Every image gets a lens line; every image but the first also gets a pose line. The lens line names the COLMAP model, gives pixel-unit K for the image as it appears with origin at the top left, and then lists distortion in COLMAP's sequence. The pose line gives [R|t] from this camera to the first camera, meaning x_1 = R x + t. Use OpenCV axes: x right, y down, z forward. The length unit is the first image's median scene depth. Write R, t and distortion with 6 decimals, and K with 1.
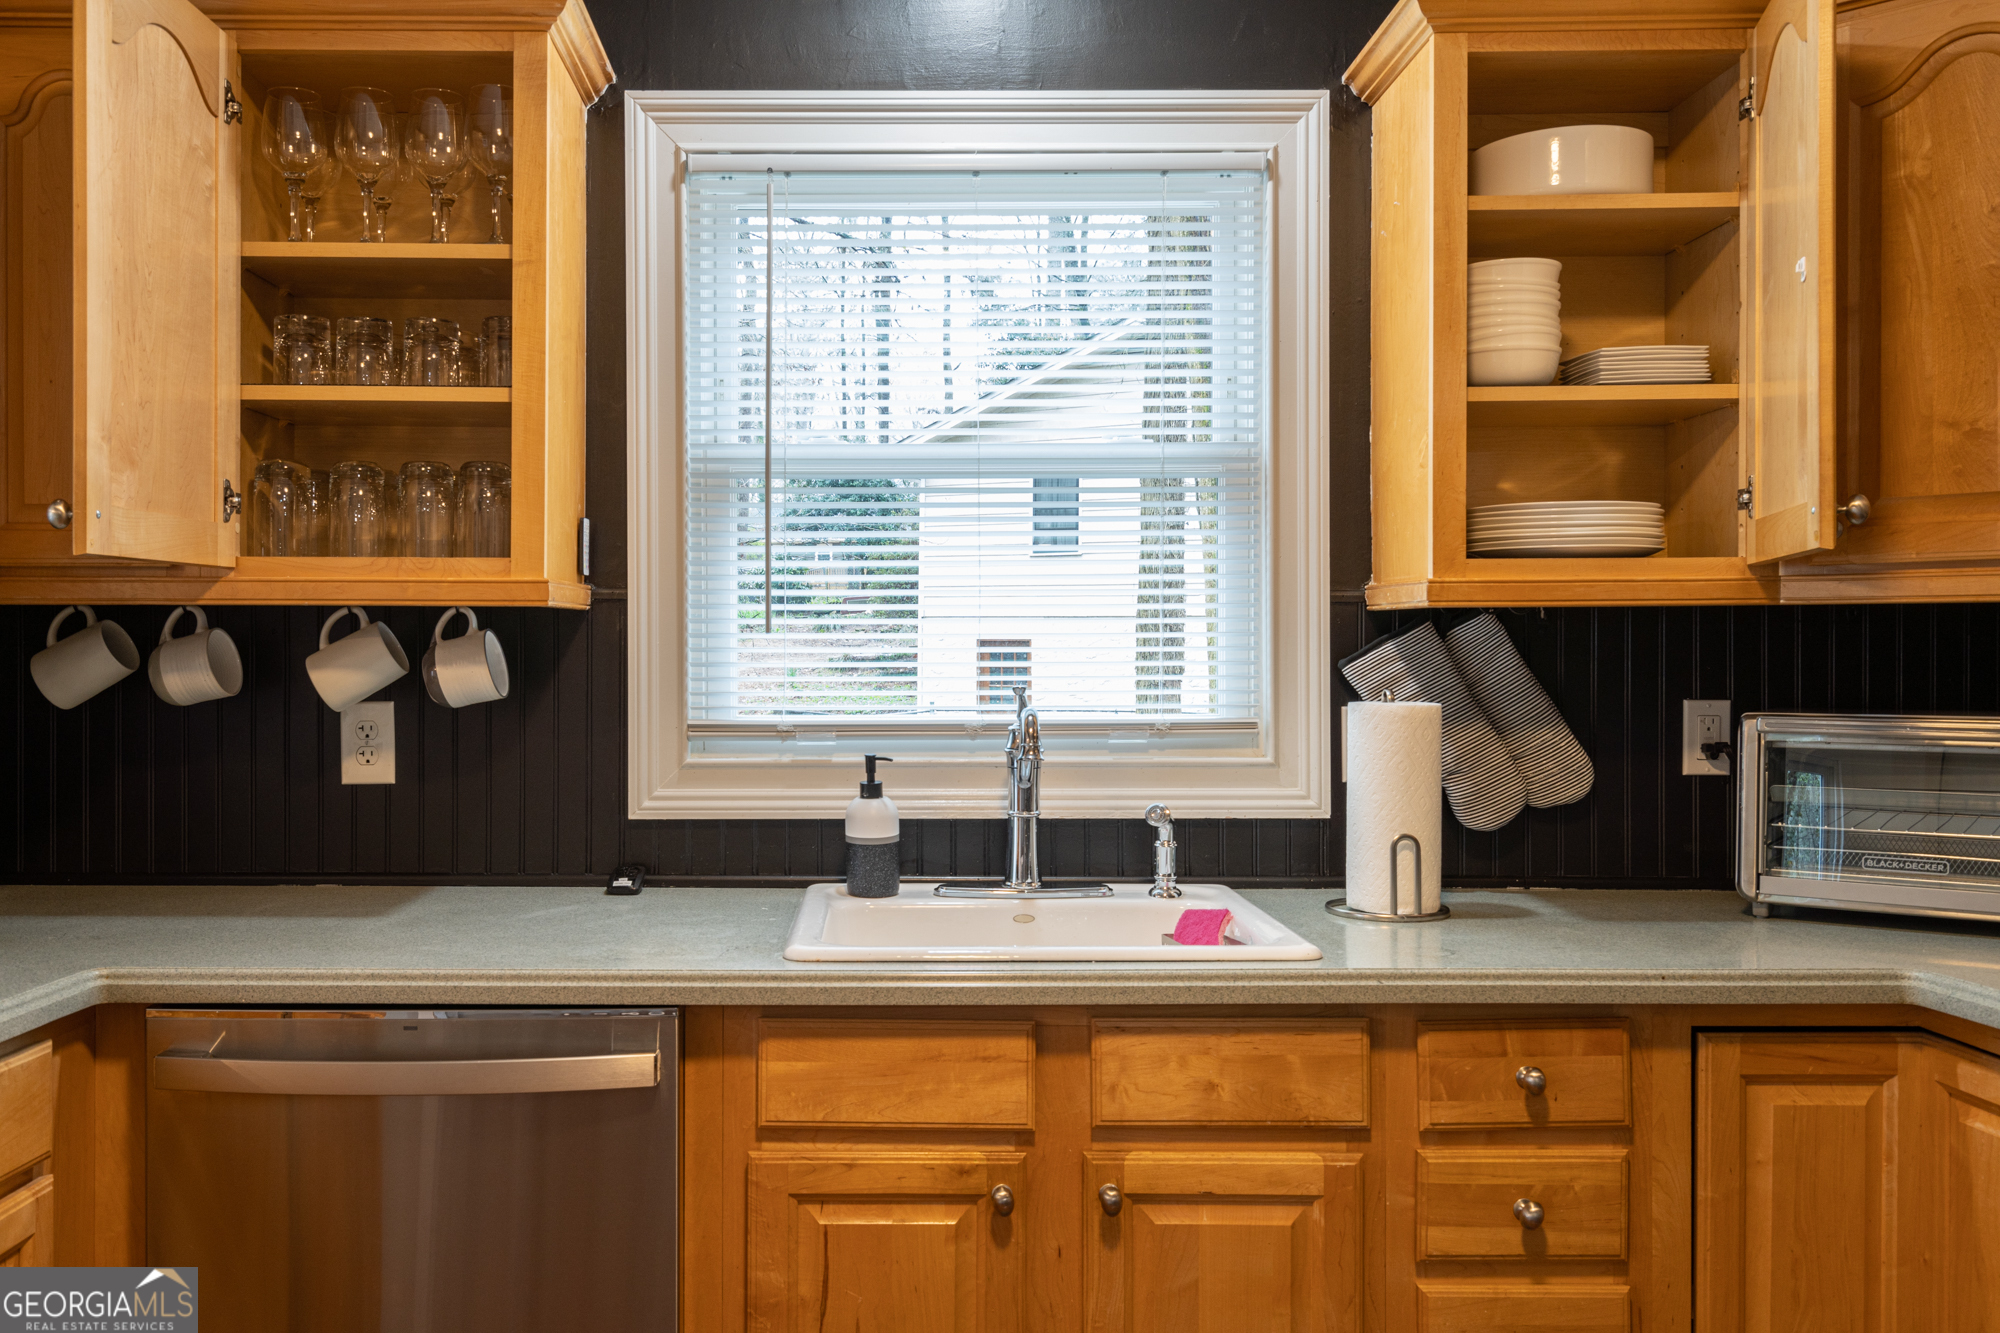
lens RADIAL K [[1655.5, 0, 898.0], [0, 1655.5, 662.7], [0, 0, 1]] dist [0.018195, -0.017061]
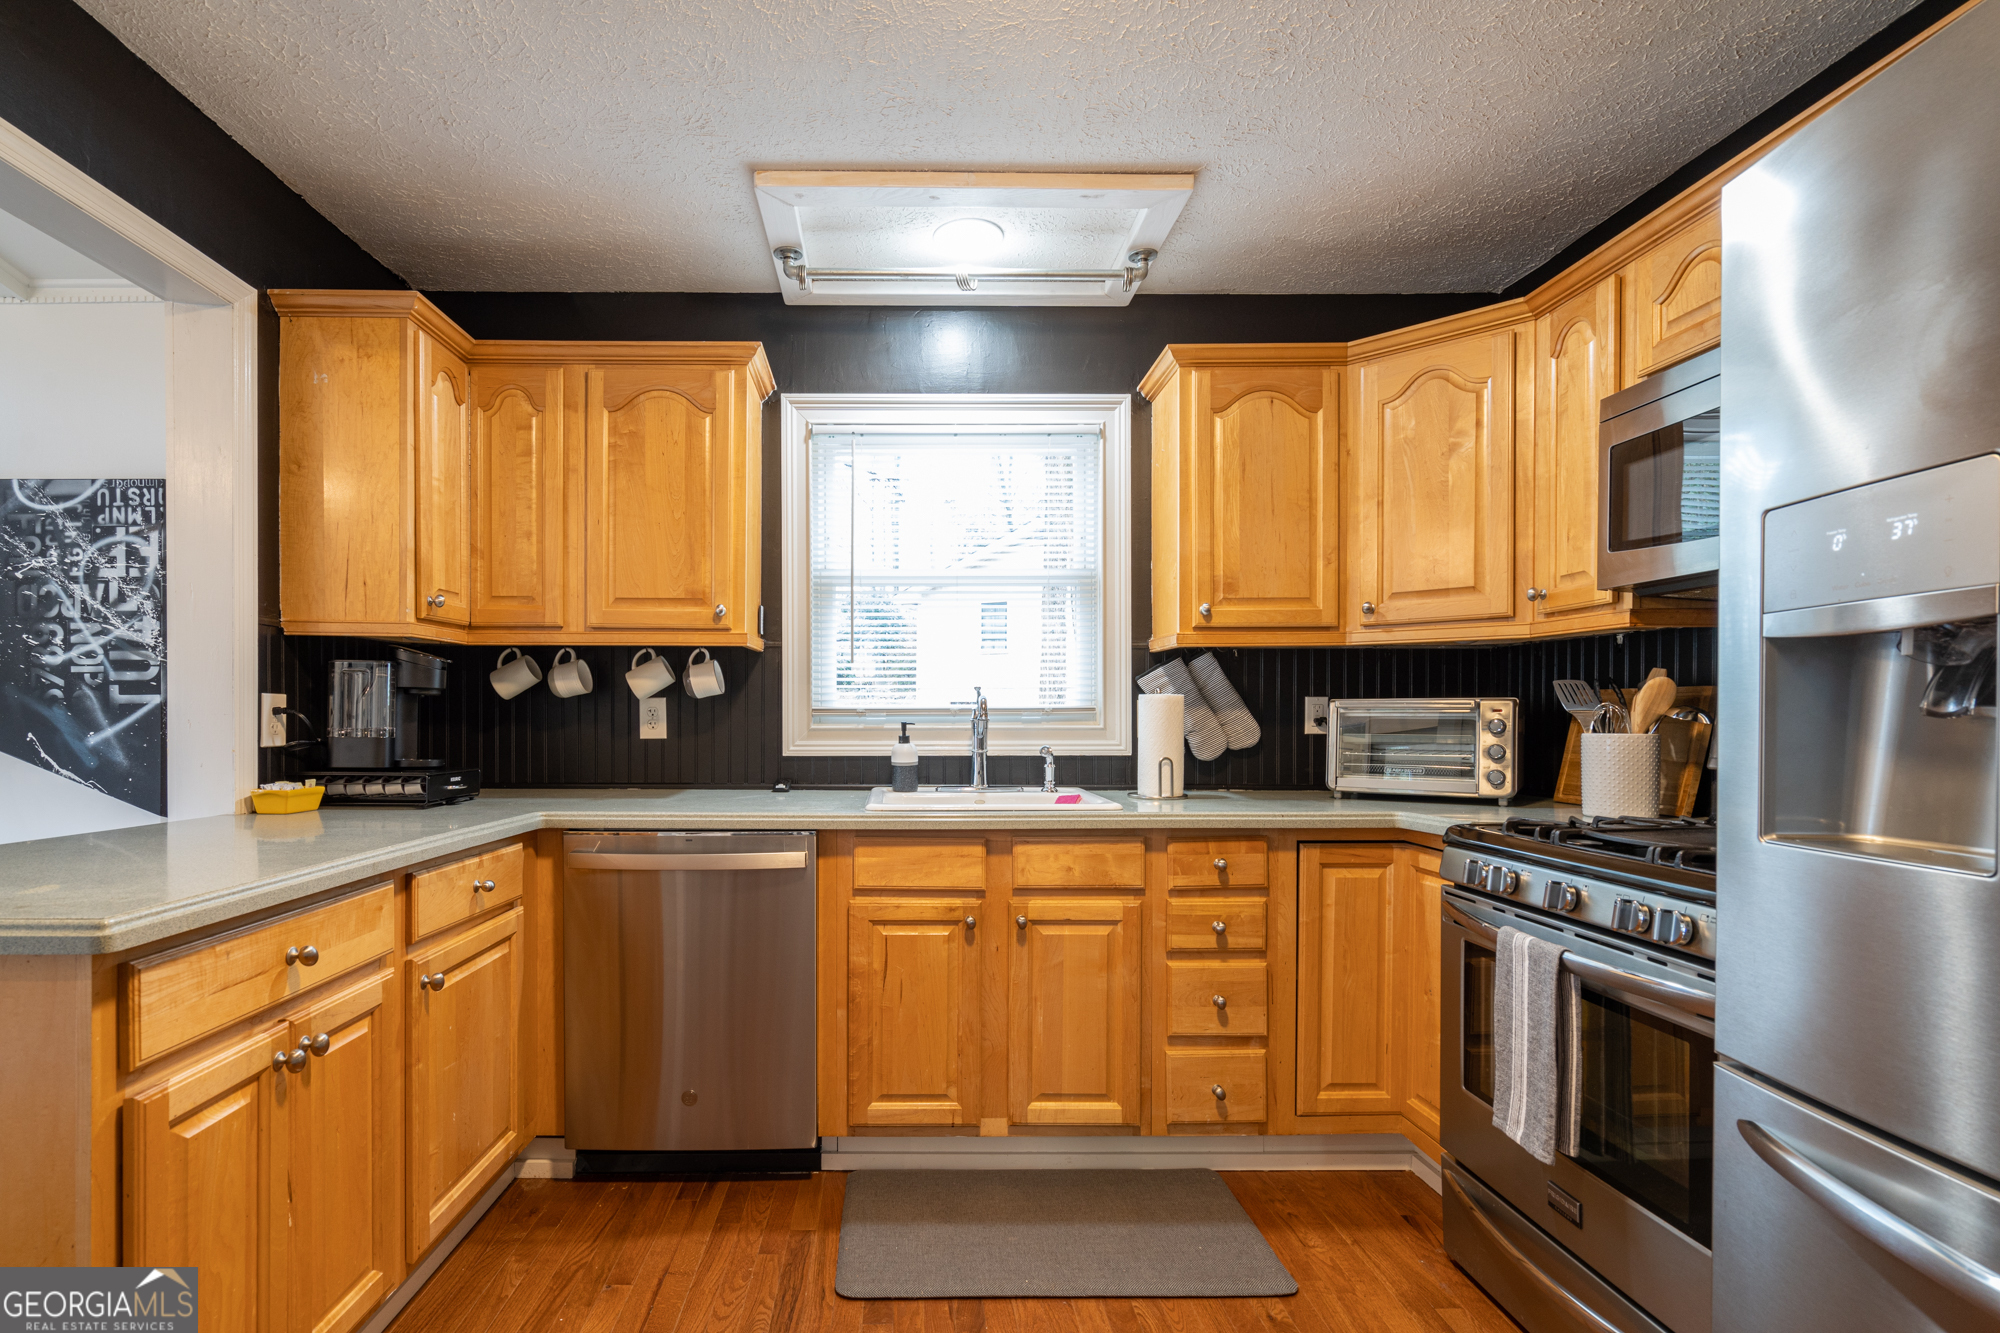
lens RADIAL K [[947.8, 0, 911.2], [0, 947.8, 723.4], [0, 0, 1]] dist [-0.011117, 0.001269]
pose [[0.999965, -0.000406, 0.008313, -0.017691], [0.000369, 0.999990, 0.004358, 0.053909], [-0.008314, -0.004355, 0.999956, -0.161359]]
